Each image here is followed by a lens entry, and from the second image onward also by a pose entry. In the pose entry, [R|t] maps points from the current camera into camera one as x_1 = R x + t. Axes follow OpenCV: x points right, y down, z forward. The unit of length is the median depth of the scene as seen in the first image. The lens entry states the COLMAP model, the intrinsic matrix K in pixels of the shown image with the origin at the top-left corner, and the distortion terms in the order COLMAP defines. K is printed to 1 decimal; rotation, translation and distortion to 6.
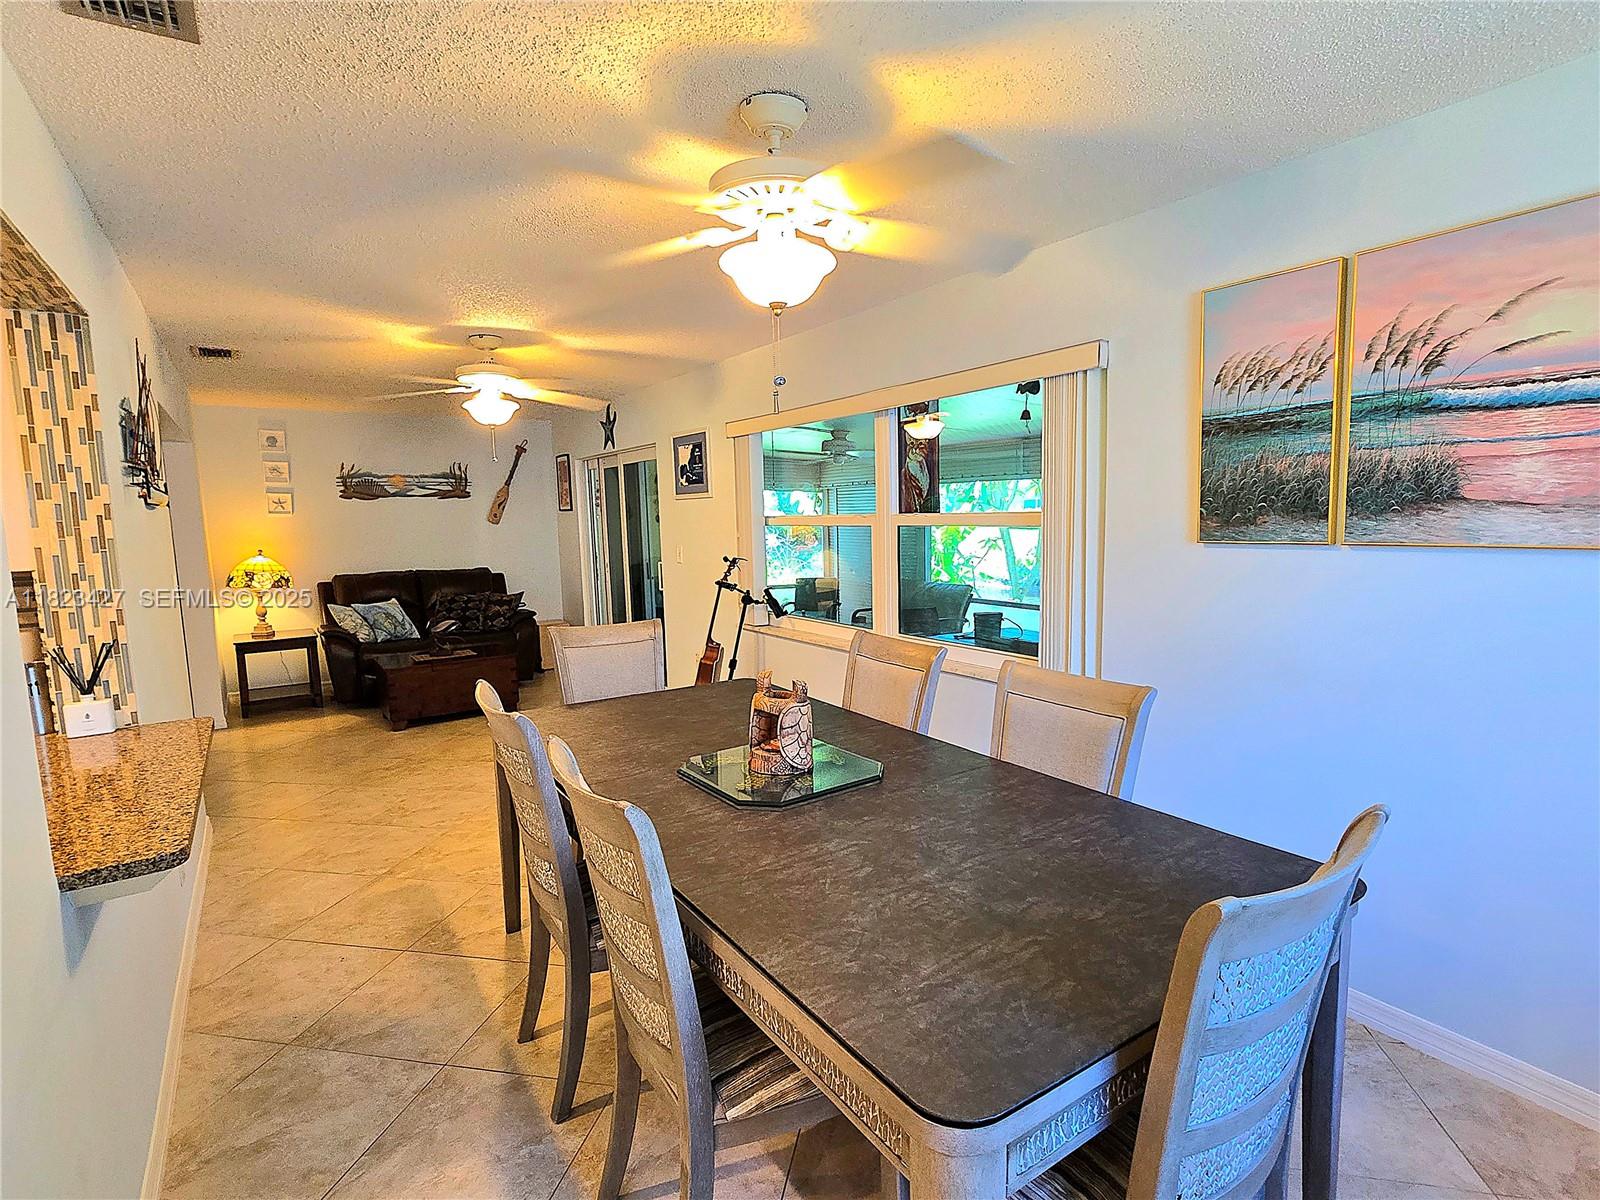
lens RADIAL K [[823.8, 0, 805.4], [0, 823.8, 606.4], [0, 0, 1]] dist [0.000795, -0.000879]
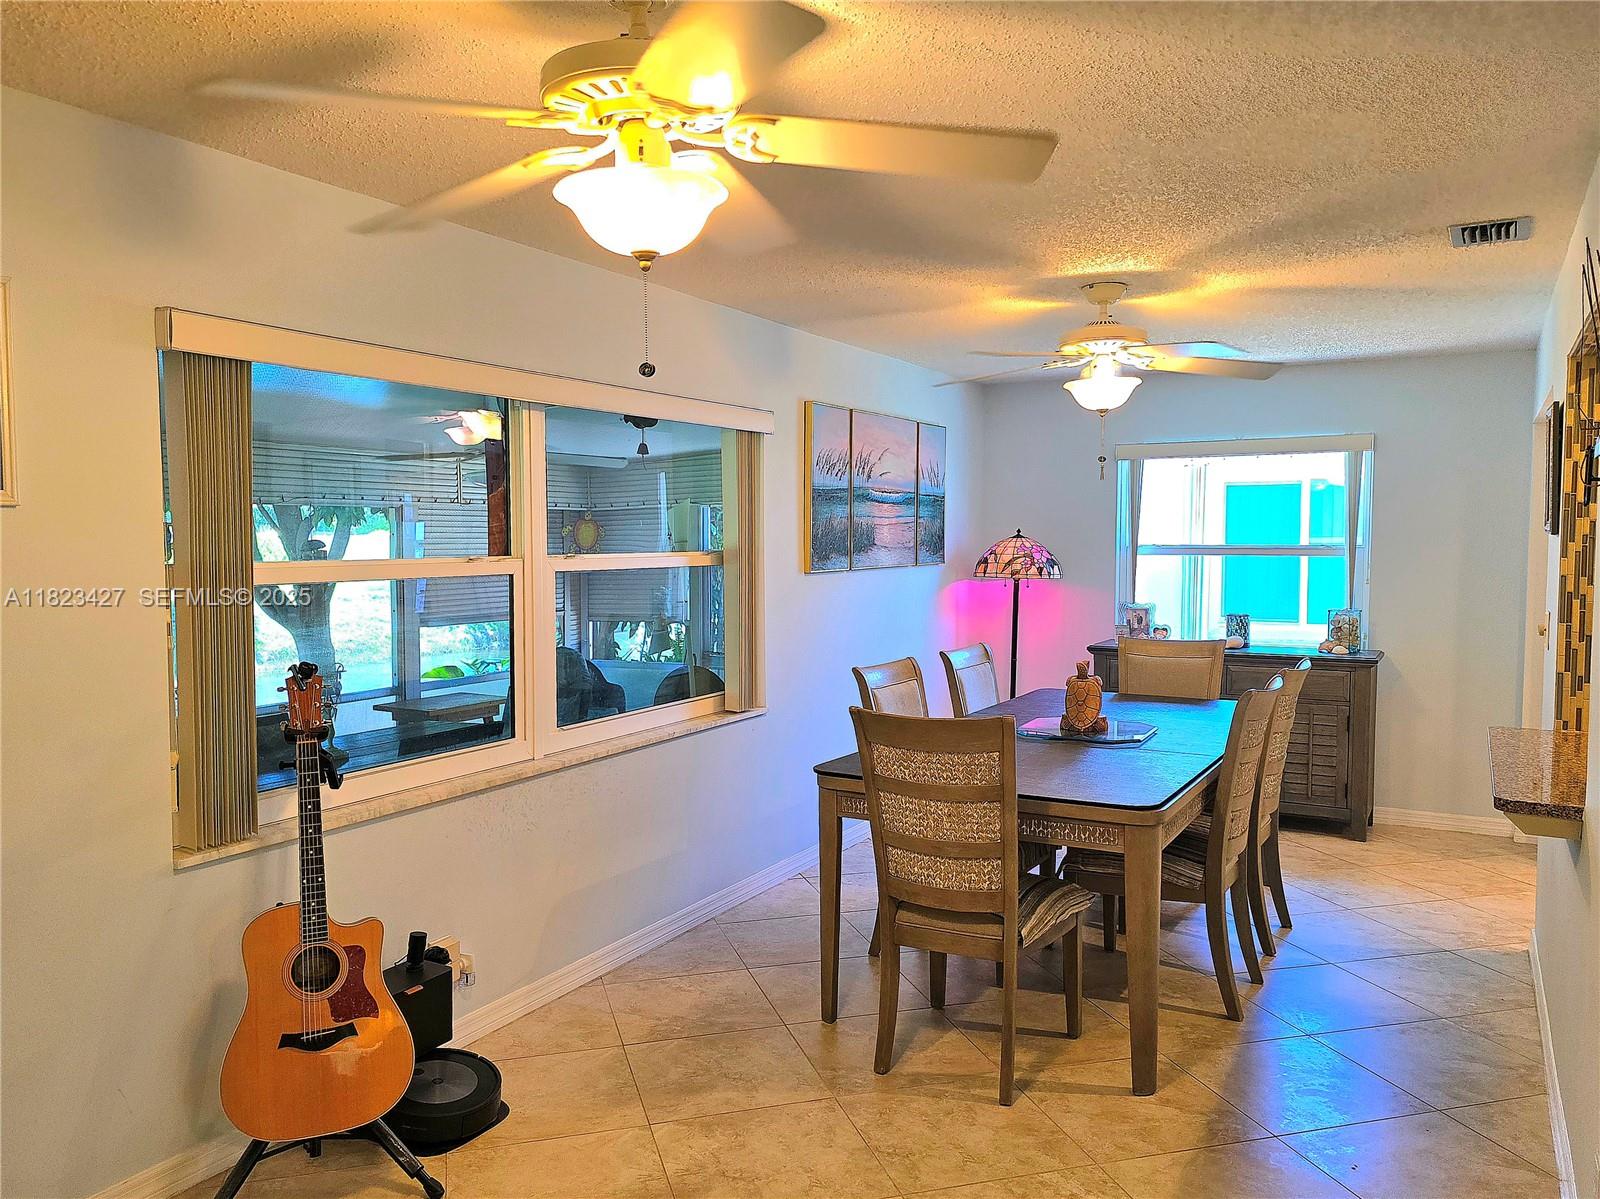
lens RADIAL K [[1170.4, 0, 800.0], [0, 1170.4, 599.5], [0, 0, 1]] dist [0.023687, -0.054084]
pose [[-0.447713, -0.026885, 0.893773, -1.488779], [0.114265, 0.989633, 0.087007, -0.235371], [-0.886846, 0.141081, -0.440000, 2.148762]]
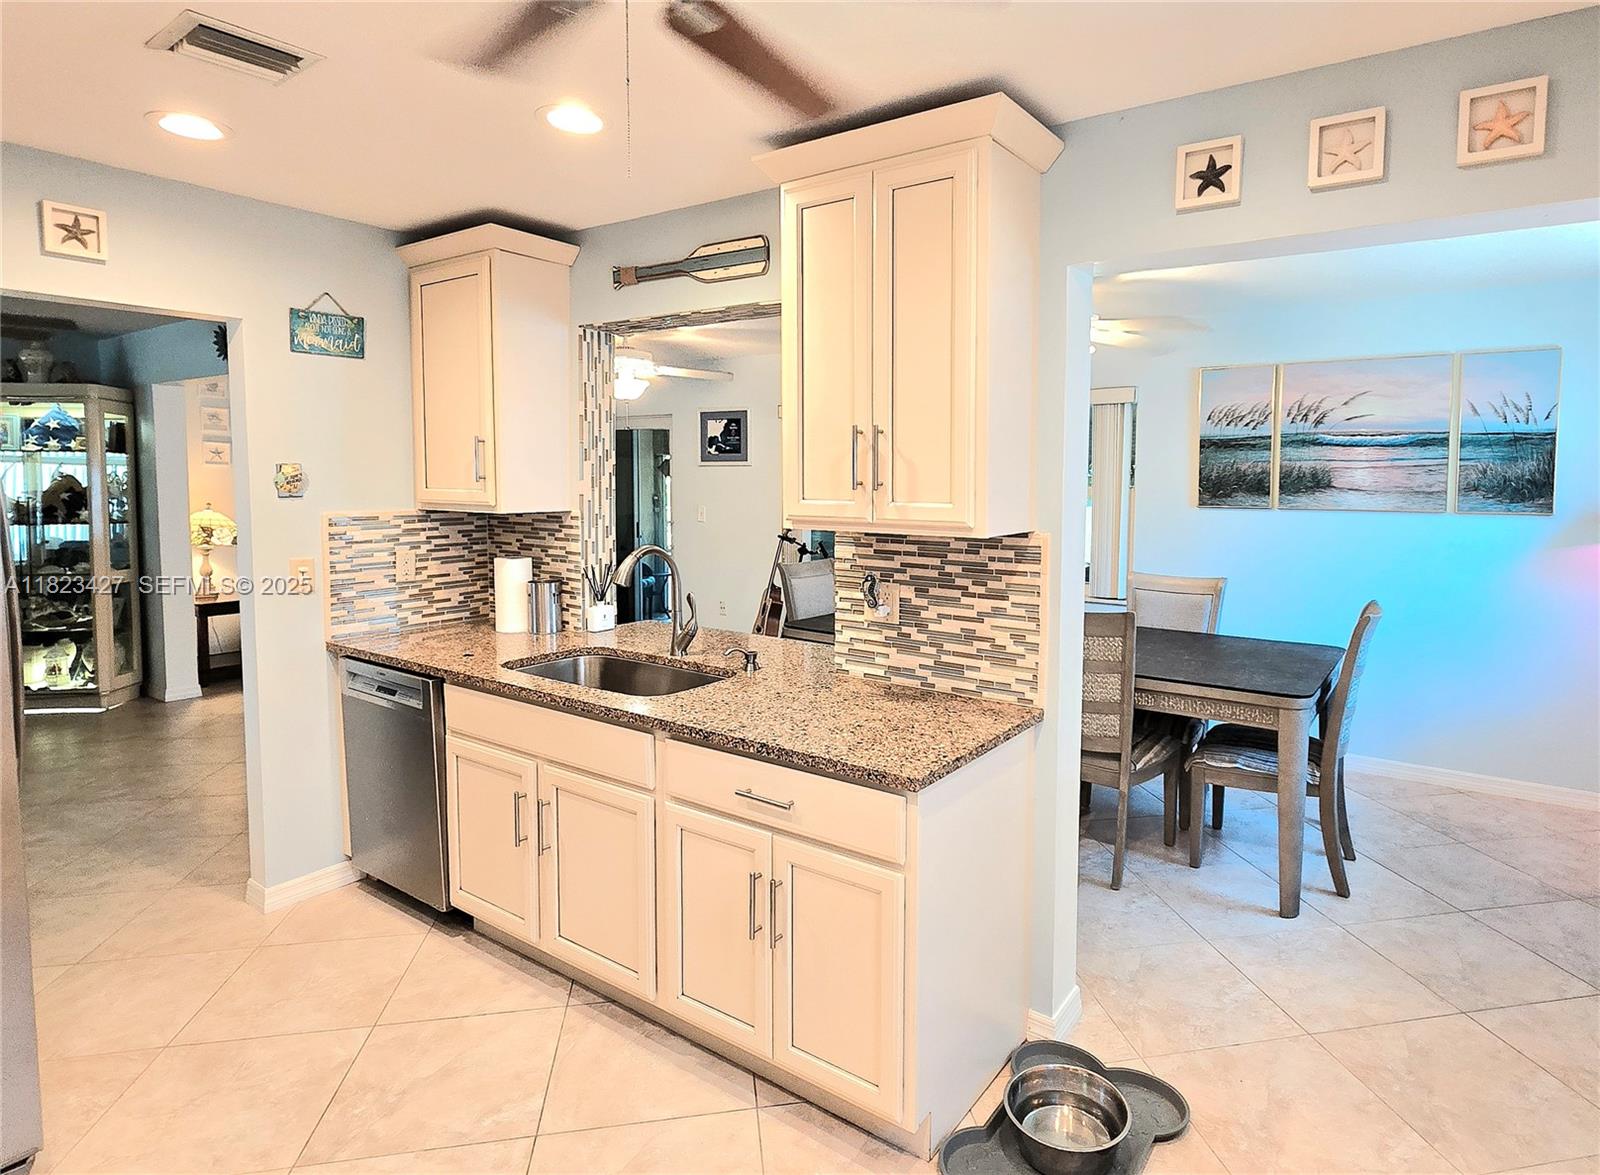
lens RADIAL K [[896.2, 0, 883.8], [0, 896.2, 532.2], [0, 0, 1]] dist [-0.000411, 0.000481]
pose [[0.920905, 0.006475, 0.389734, -1.011246], [0.015442, 0.998471, -0.053075, 0.077980], [-0.389482, 0.054895, 0.919397, -0.574025]]
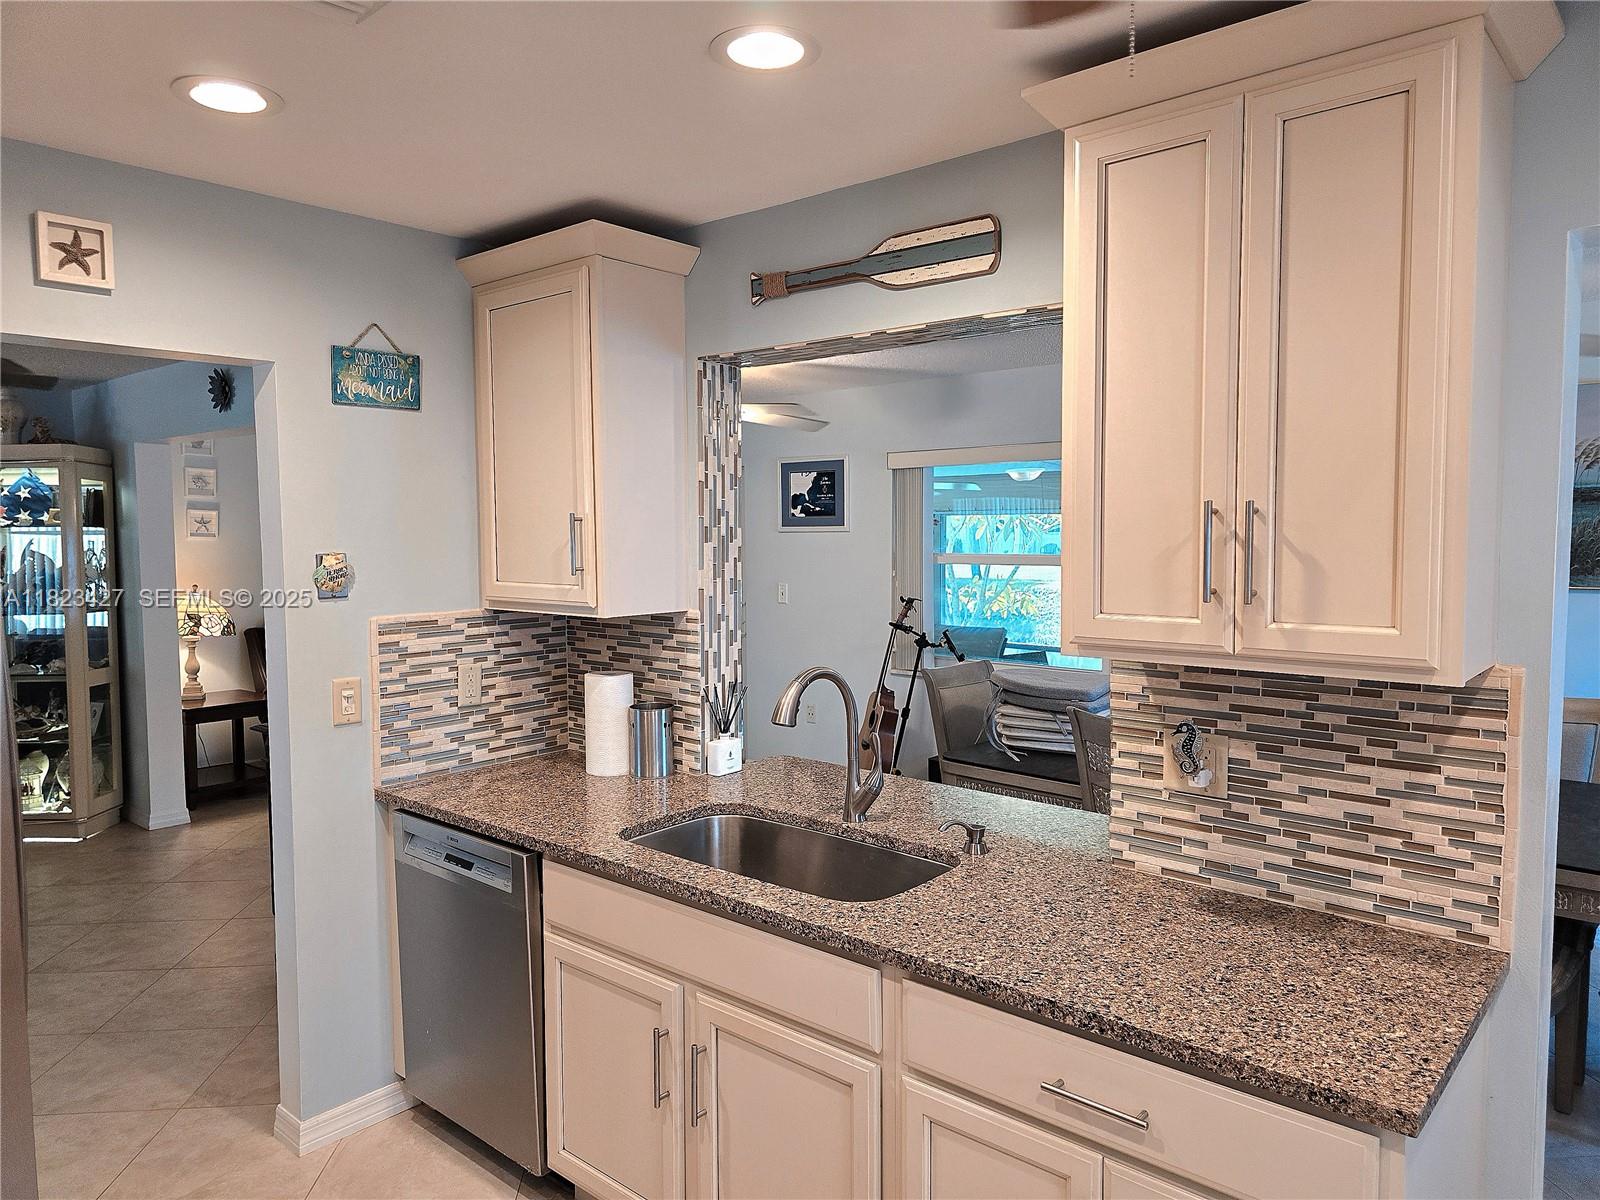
lens RADIAL K [[1093.0, 0, 793.7], [0, 1093.0, 596.8], [0, 0, 1]] dist [0.081946, -0.085699]
pose [[0.964427, 0.002490, 0.264336, -1.135334], [0.012853, 0.998331, -0.056300, 0.016053], [-0.264035, 0.057695, 0.962786, -0.329951]]
